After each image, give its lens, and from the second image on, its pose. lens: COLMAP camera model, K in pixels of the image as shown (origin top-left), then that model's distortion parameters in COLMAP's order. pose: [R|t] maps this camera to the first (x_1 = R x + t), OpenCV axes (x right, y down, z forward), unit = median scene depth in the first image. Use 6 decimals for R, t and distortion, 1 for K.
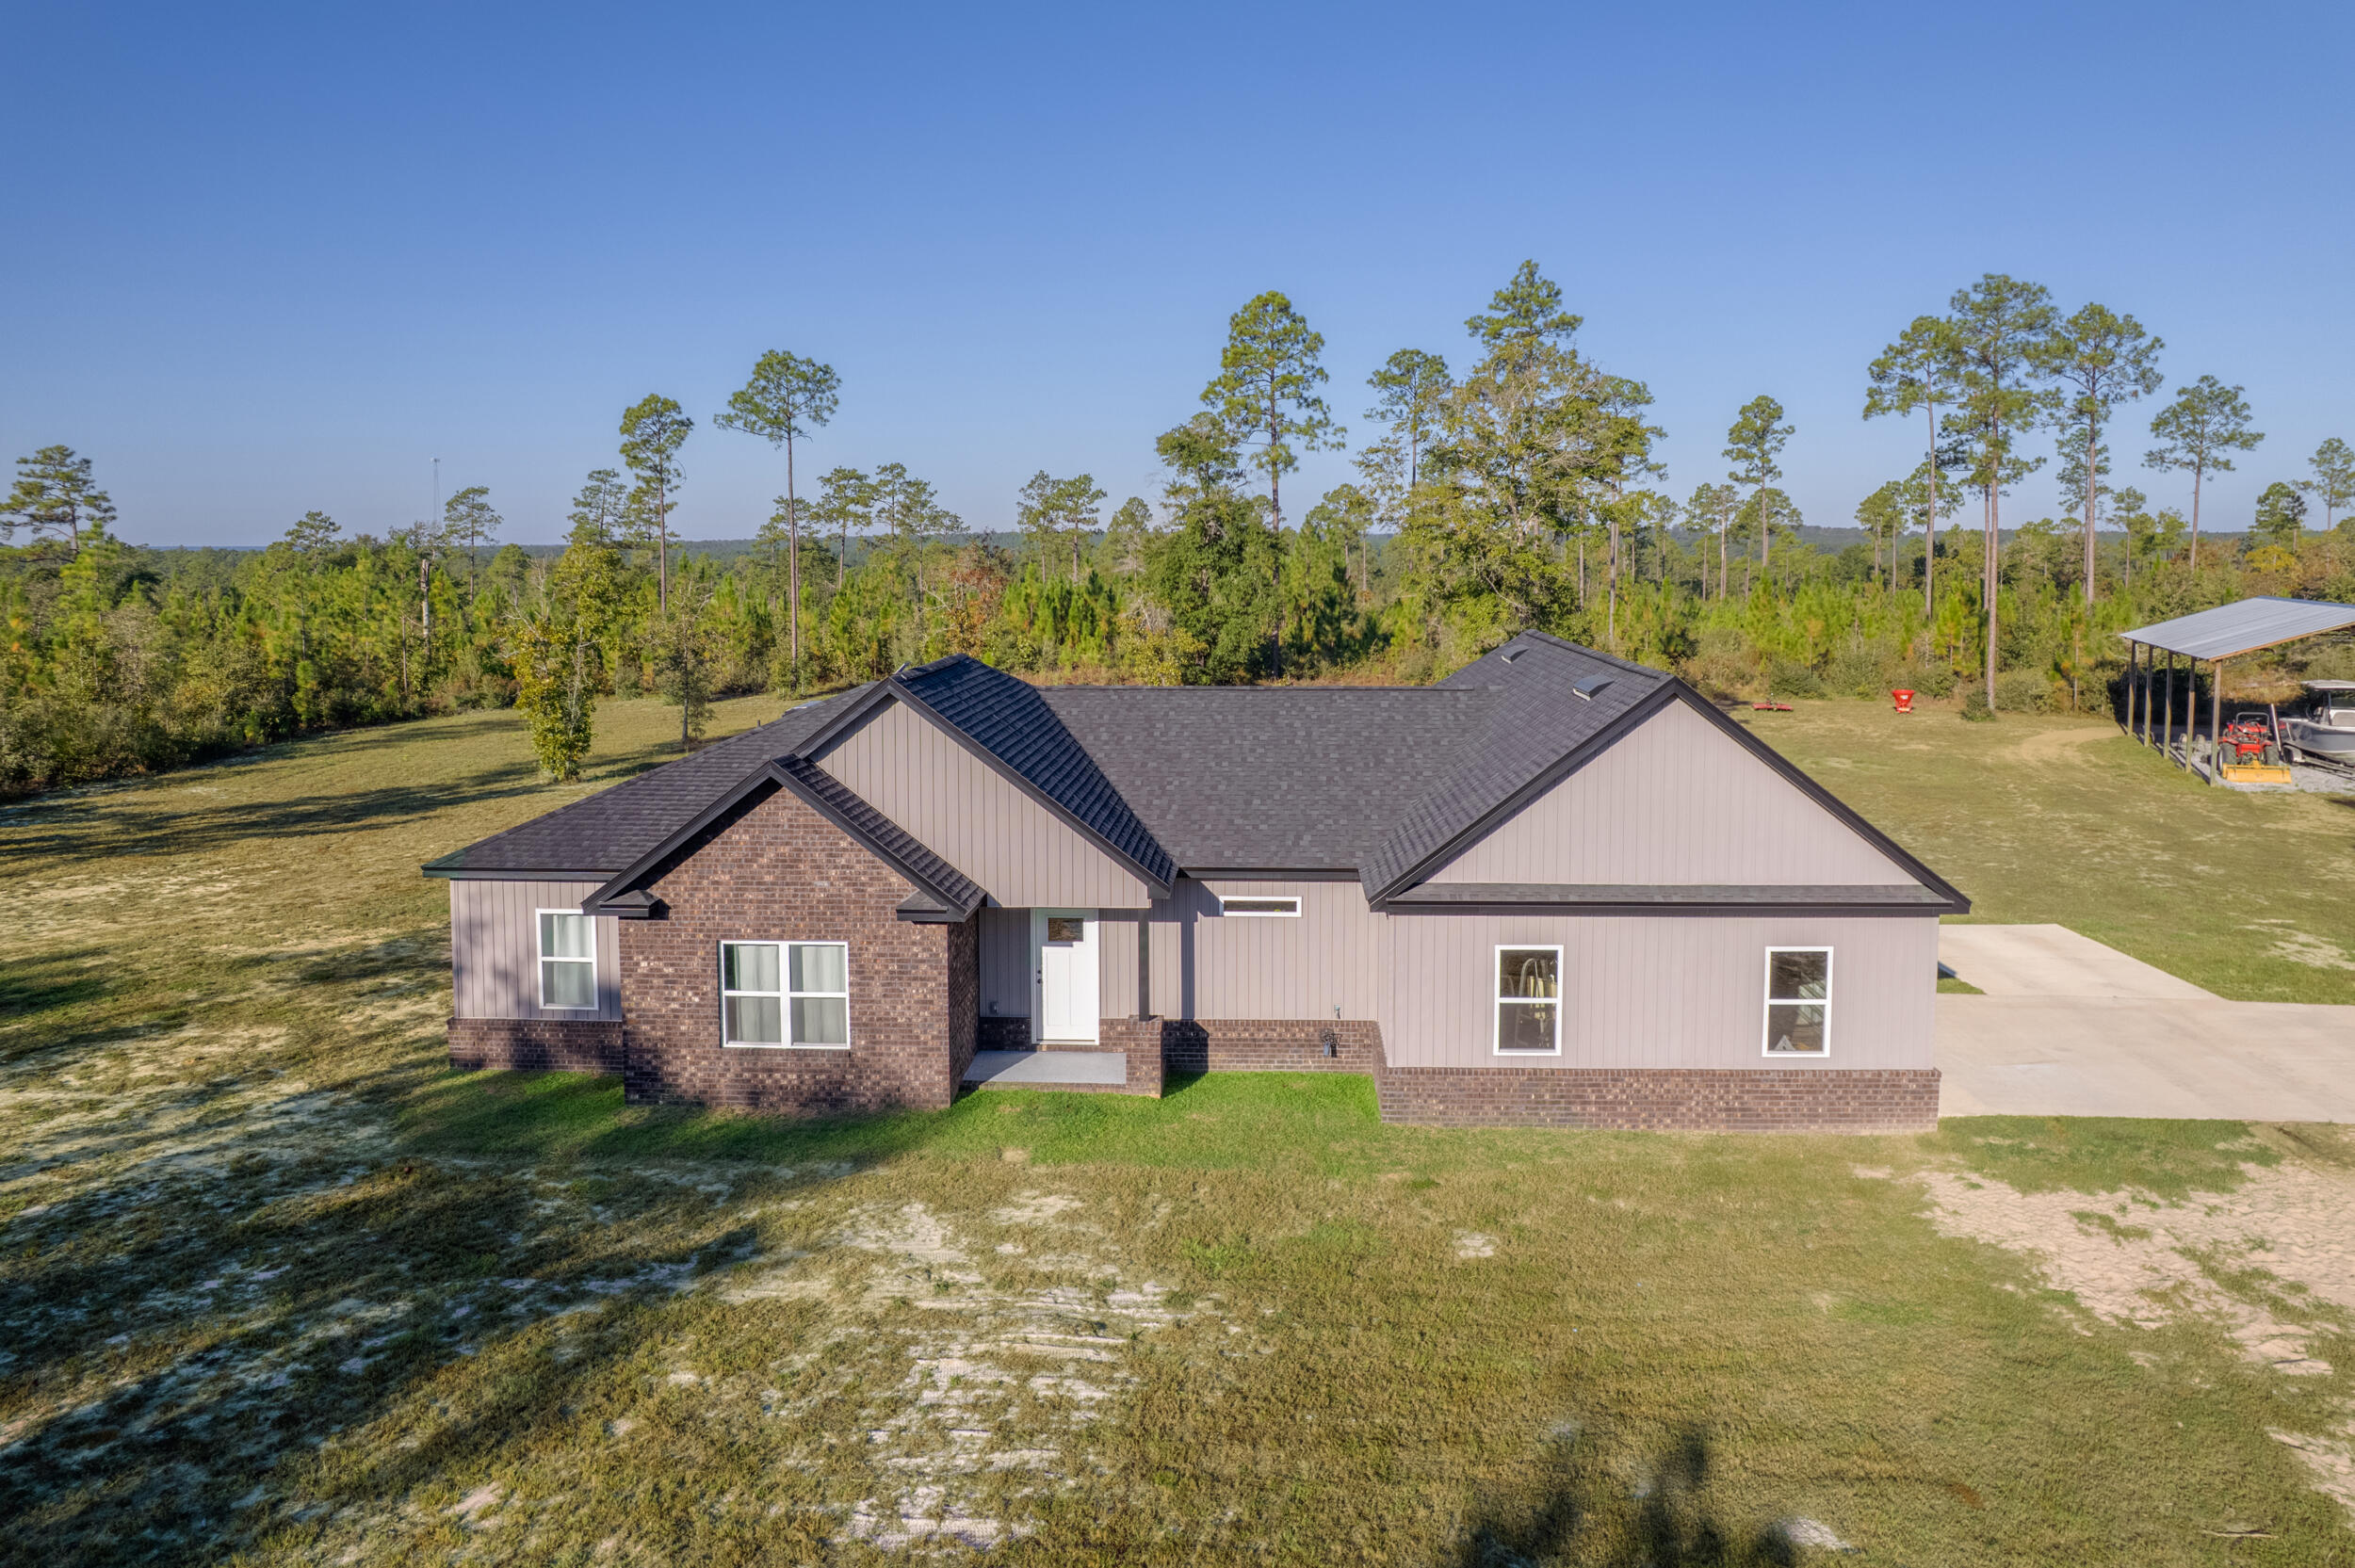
lens RADIAL K [[1534.9, 0, 1215.2], [0, 1534.9, 729.7], [0, 0, 1]] dist [-0.081880, 0.077409]
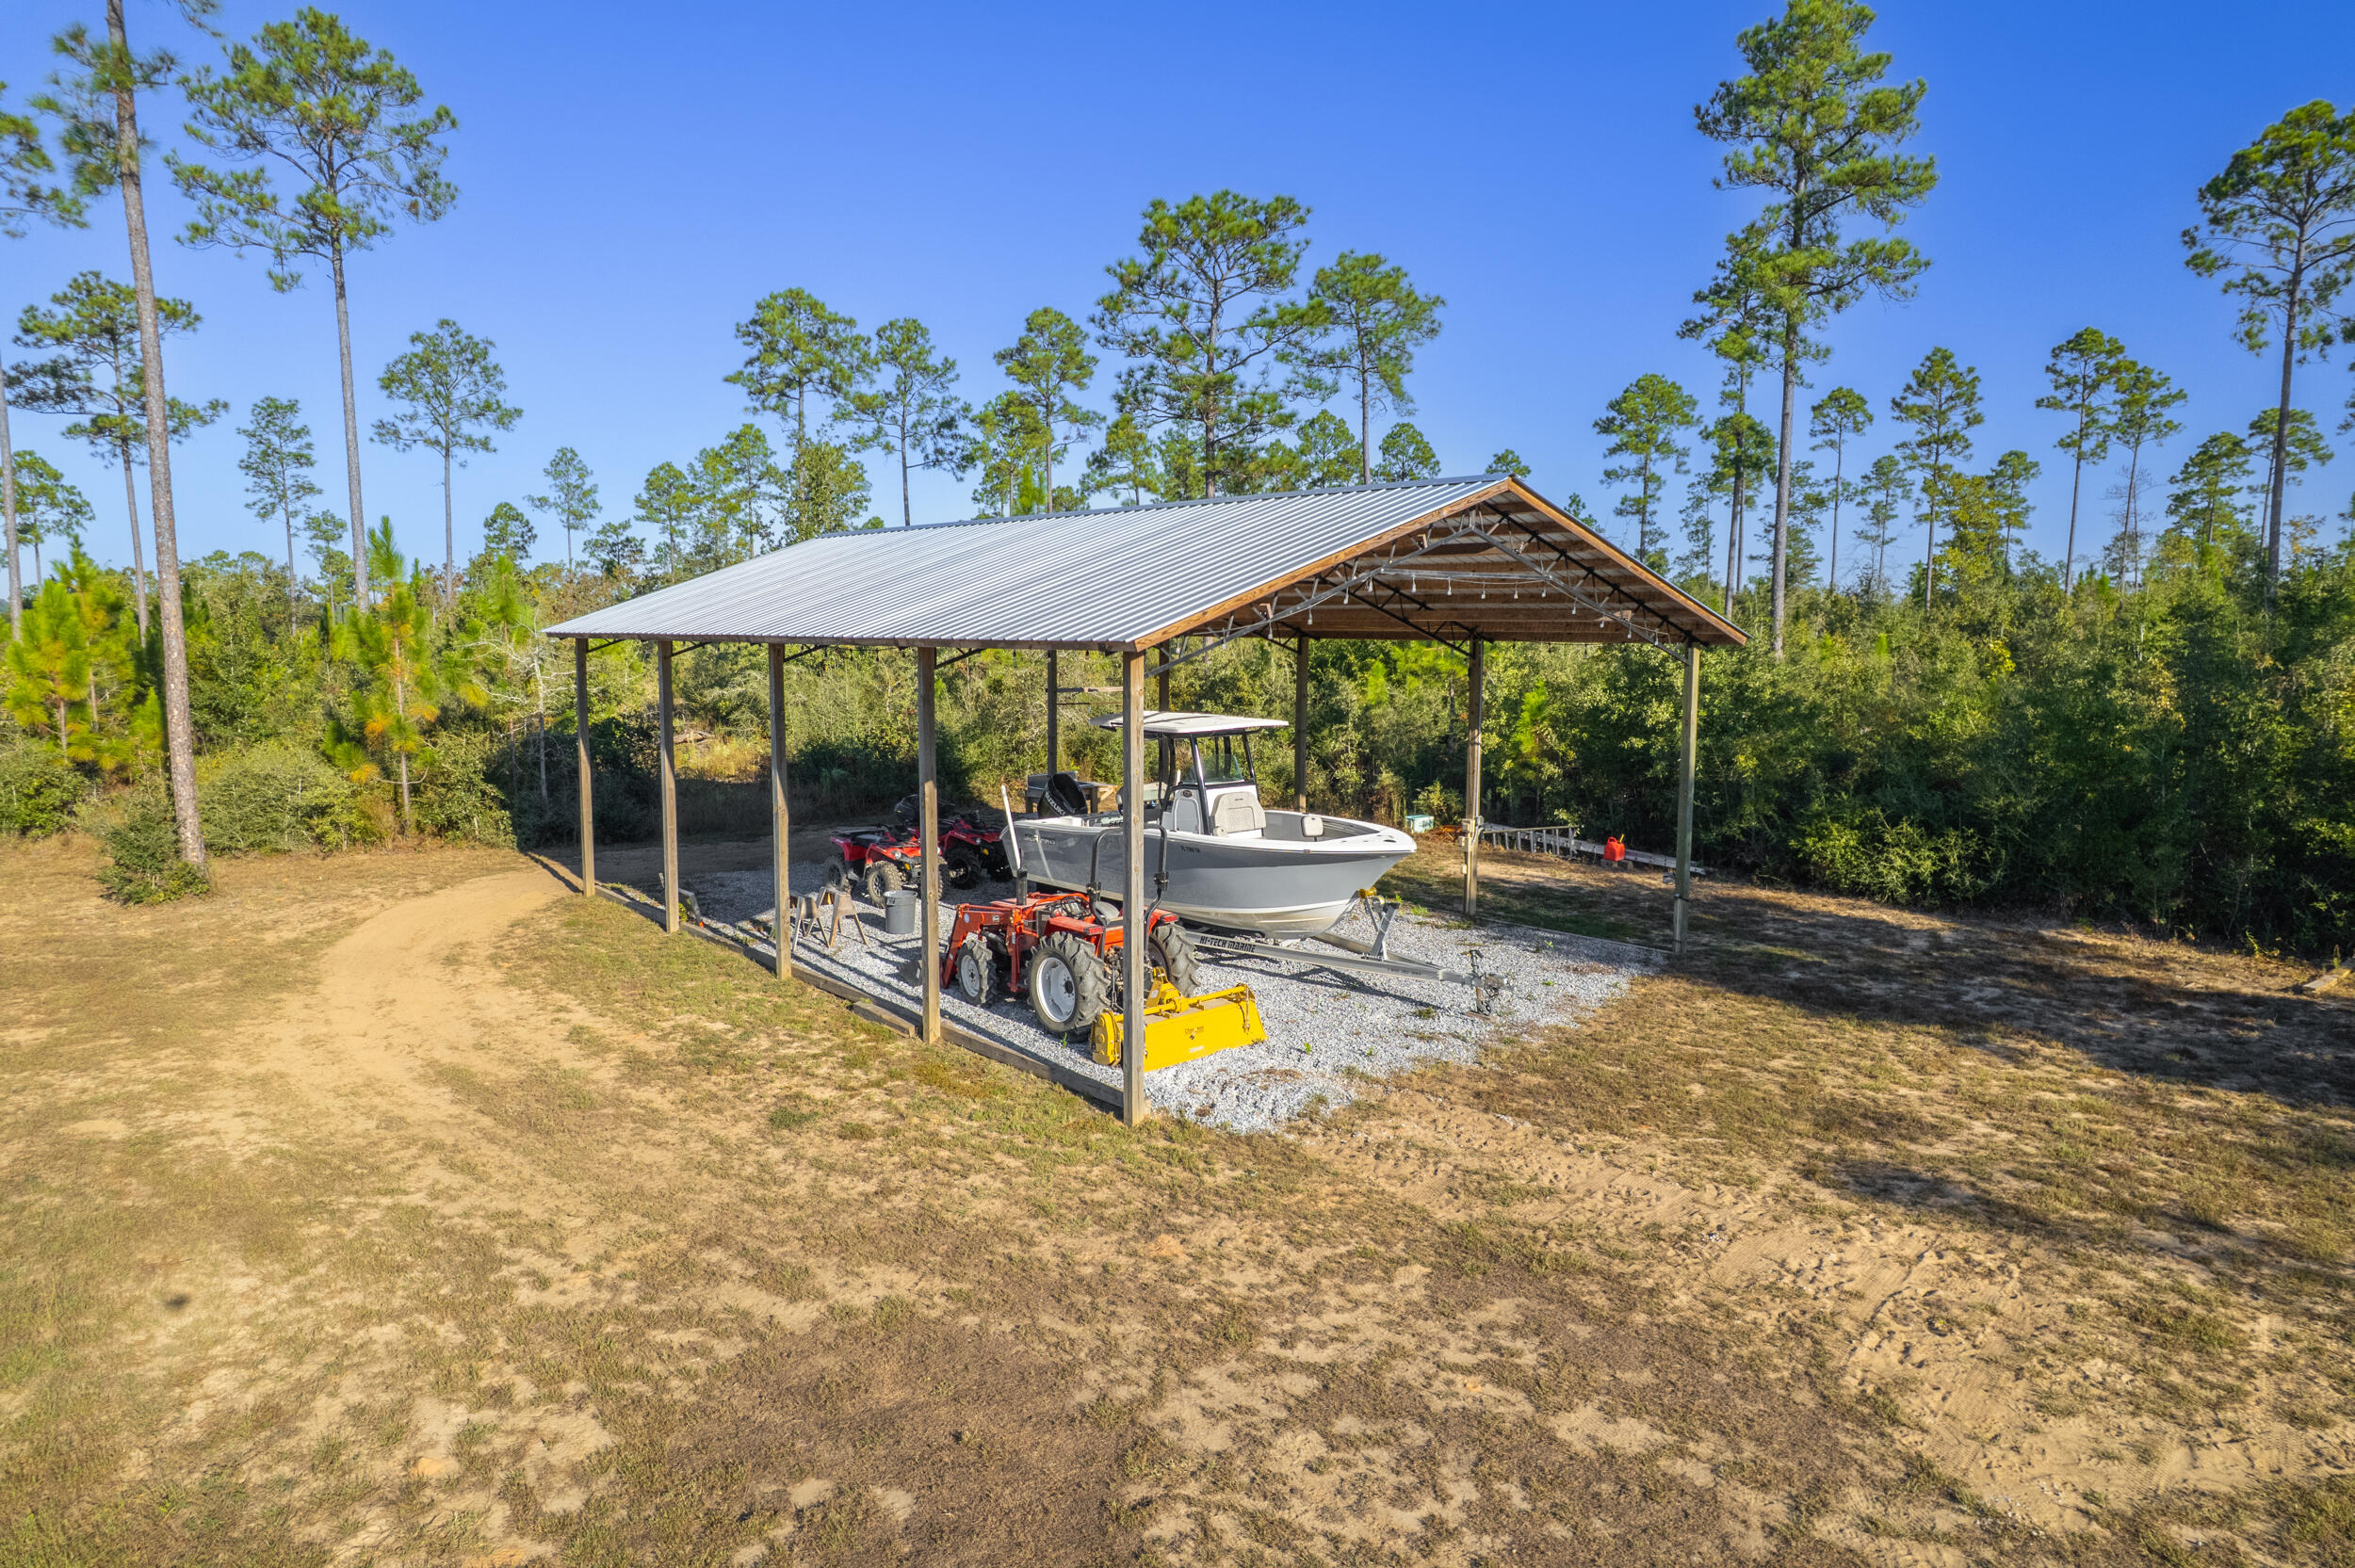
lens RADIAL K [[1534.9, 0, 1215.2], [0, 1534.9, 729.7], [0, 0, 1]] dist [-0.081880, 0.077409]
pose [[0.463191, -0.064453, 0.883912, 1.122488], [0.103948, 0.994419, 0.018040, -0.093375], [-0.880141, 0.083525, 0.467306, 2.214050]]
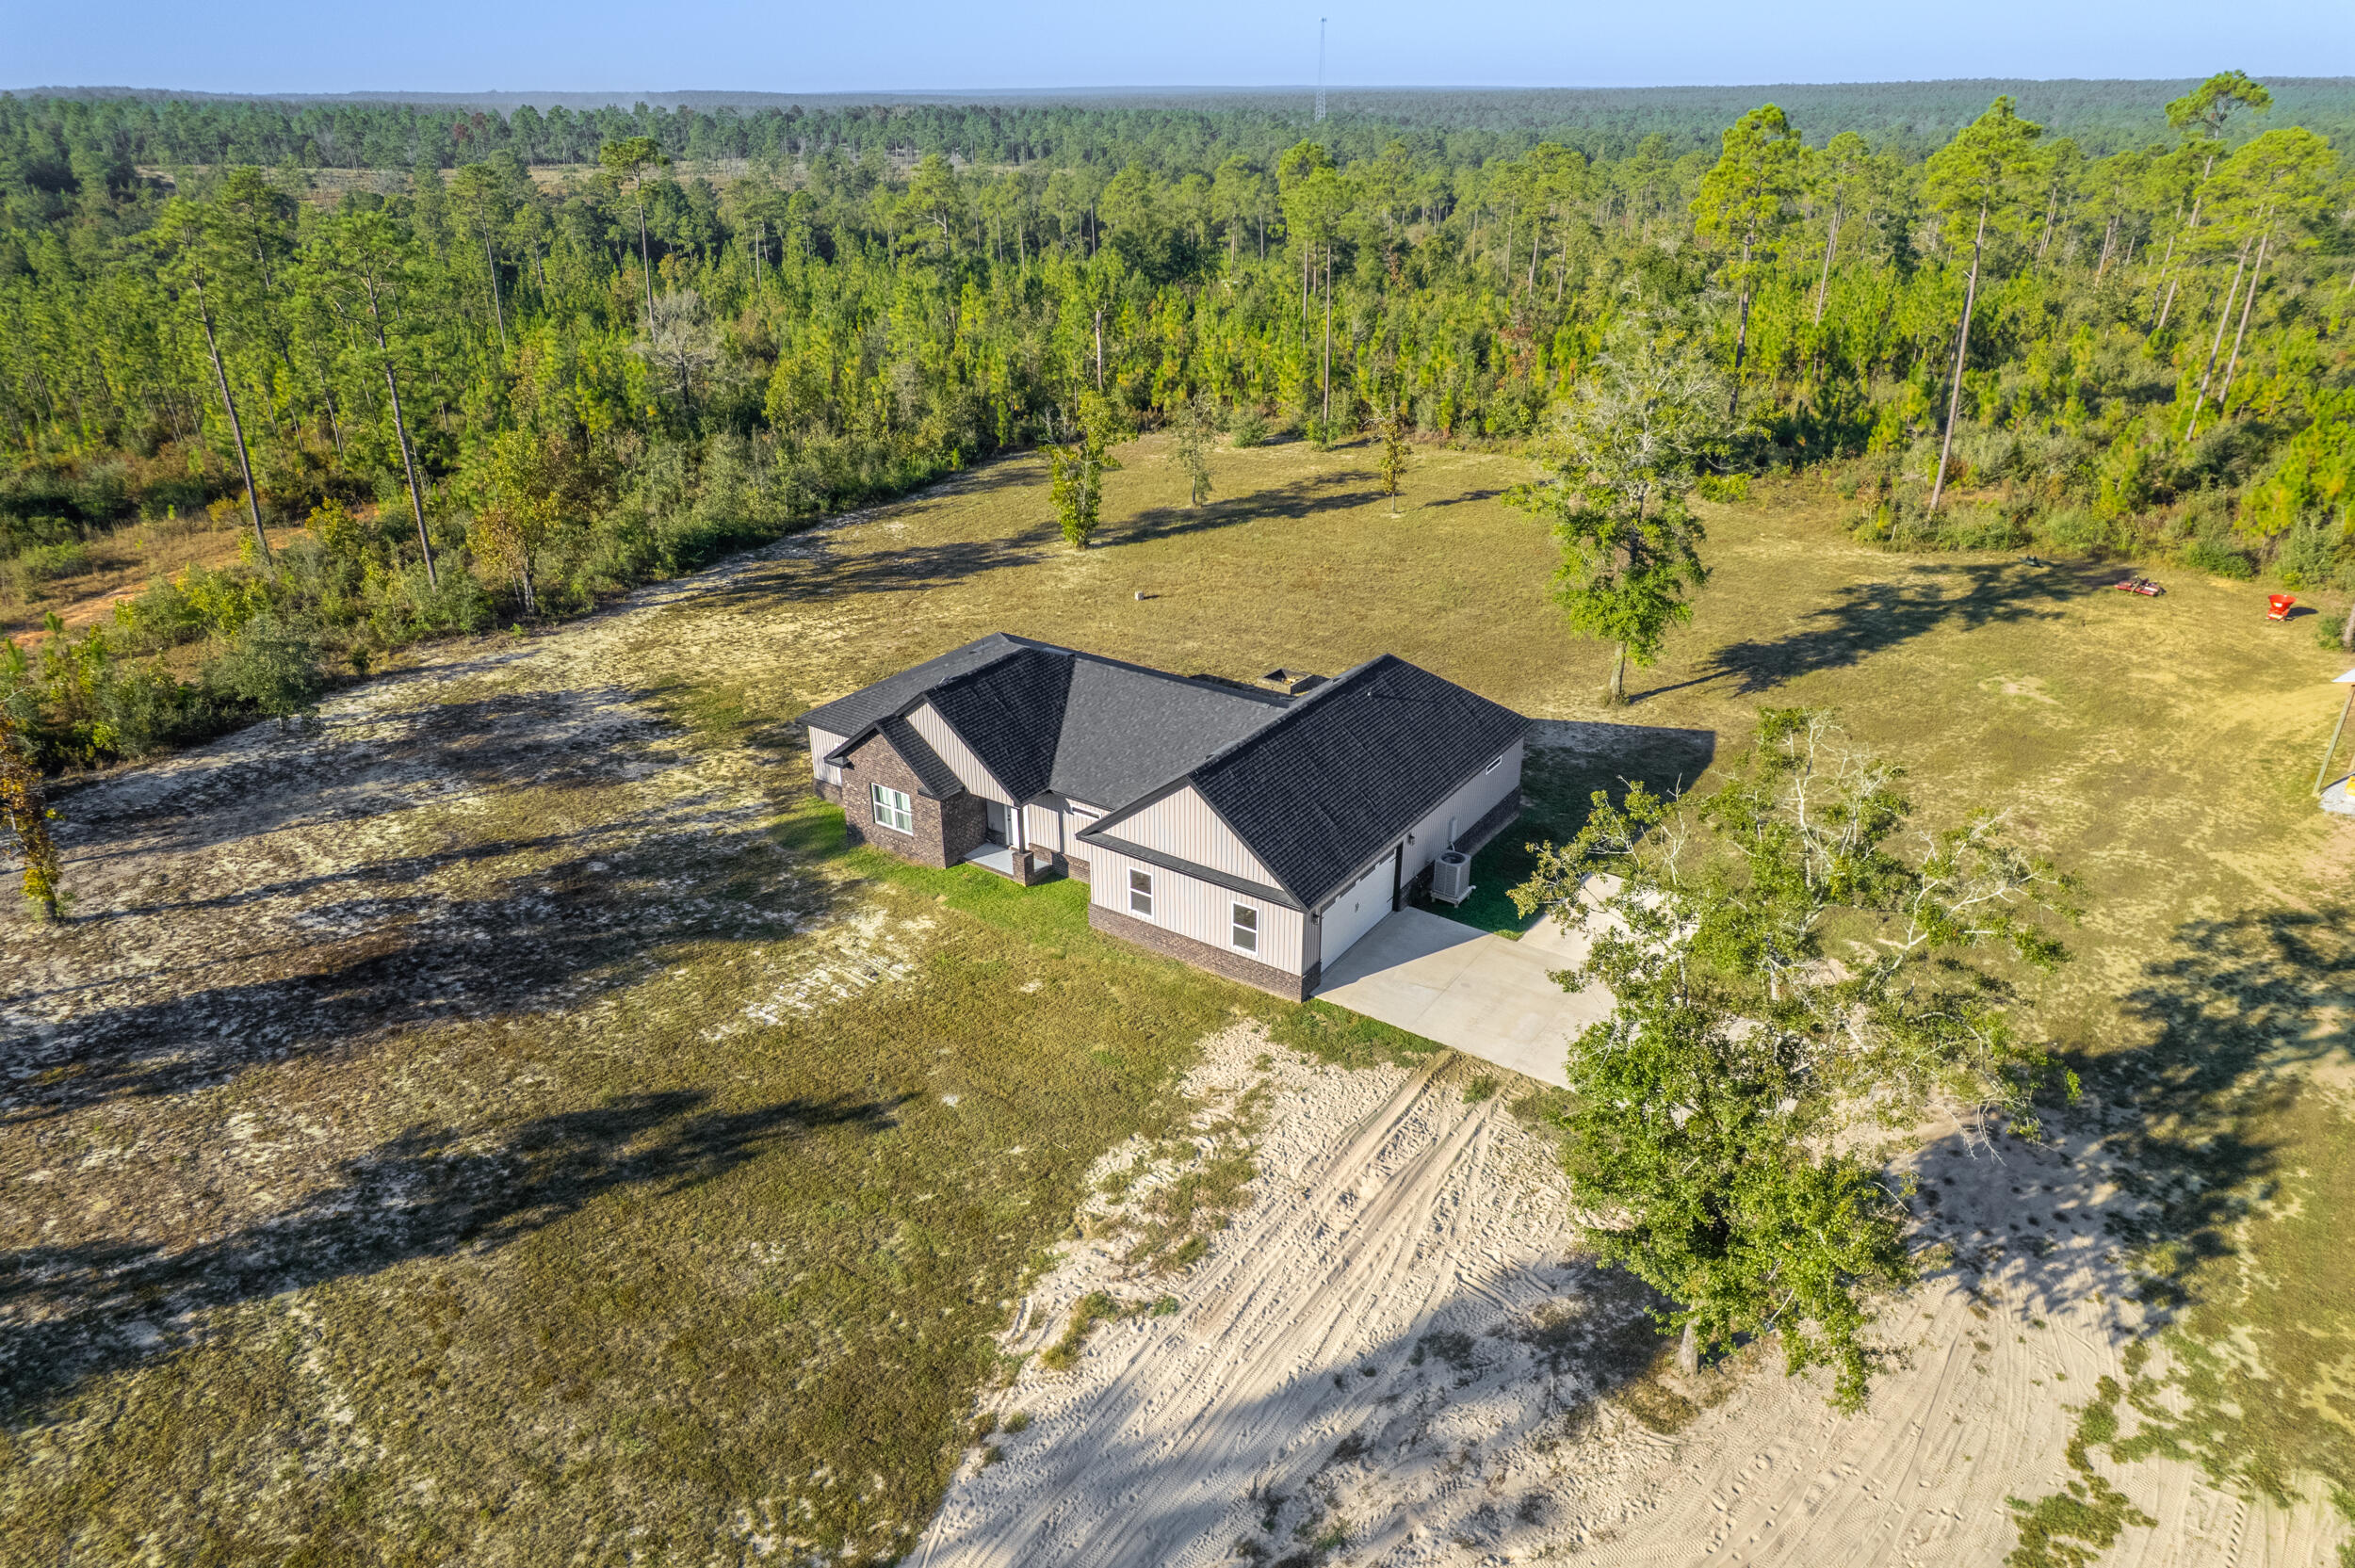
lens RADIAL K [[1500.5, 0, 1174.5], [0, 1500.5, 822.5], [0, 0, 1]] dist [-0.072250, 0.063181]
pose [[0.836199, 0.237284, -0.494436, 1.263594], [-0.053112, 0.932356, 0.357620, -0.675726], [0.545848, -0.272781, 0.792238, -0.637736]]
